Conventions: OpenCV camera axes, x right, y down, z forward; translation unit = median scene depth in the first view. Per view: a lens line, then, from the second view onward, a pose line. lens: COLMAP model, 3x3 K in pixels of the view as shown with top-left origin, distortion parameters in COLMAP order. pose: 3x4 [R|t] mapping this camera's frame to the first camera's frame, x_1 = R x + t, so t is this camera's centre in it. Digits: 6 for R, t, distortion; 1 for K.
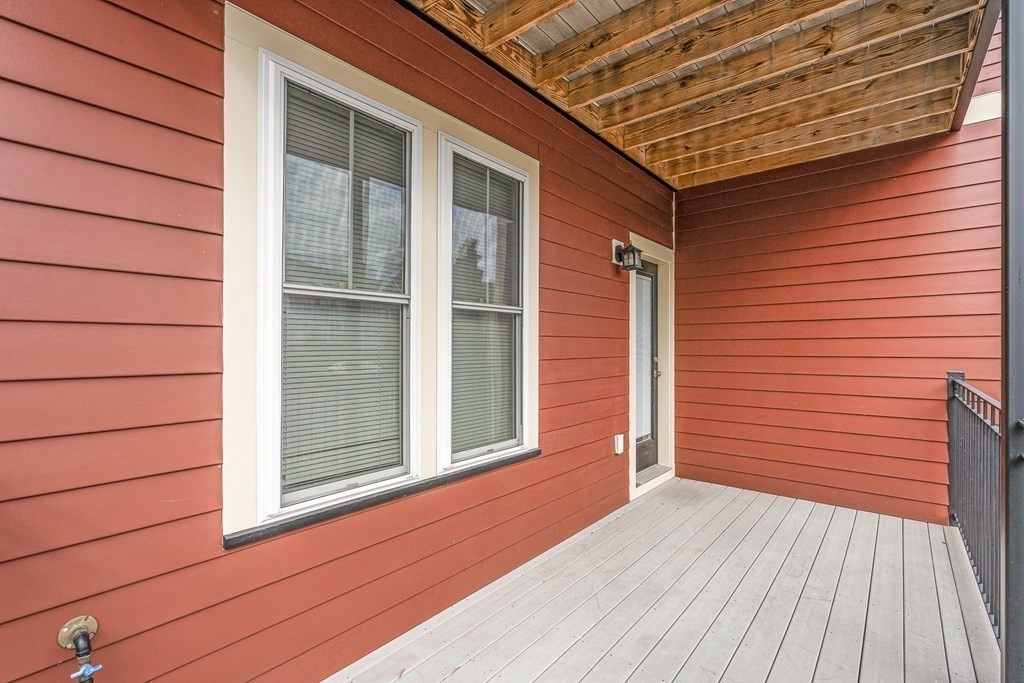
lens RADIAL K [[464.6, 0, 511.8], [0, 464.6, 342.6], [0, 0, 1]] dist [0.002382, -0.000203]
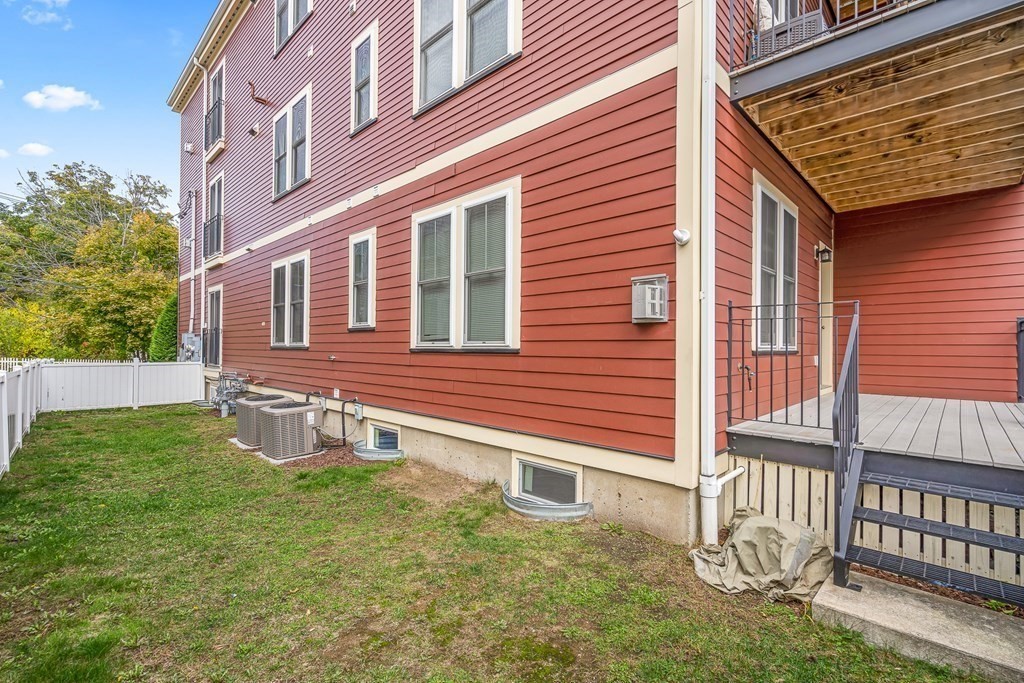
lens RADIAL K [[464.6, 0, 506.7], [0, 464.6, 346.8], [0, 0, 1]] dist [0.002382, -0.000203]
pose [[0.996789, 0.004840, -0.079922, -0.873401], [-0.004594, 0.999984, 0.003258, 0.179440], [0.079936, -0.002881, 0.996796, -0.937963]]
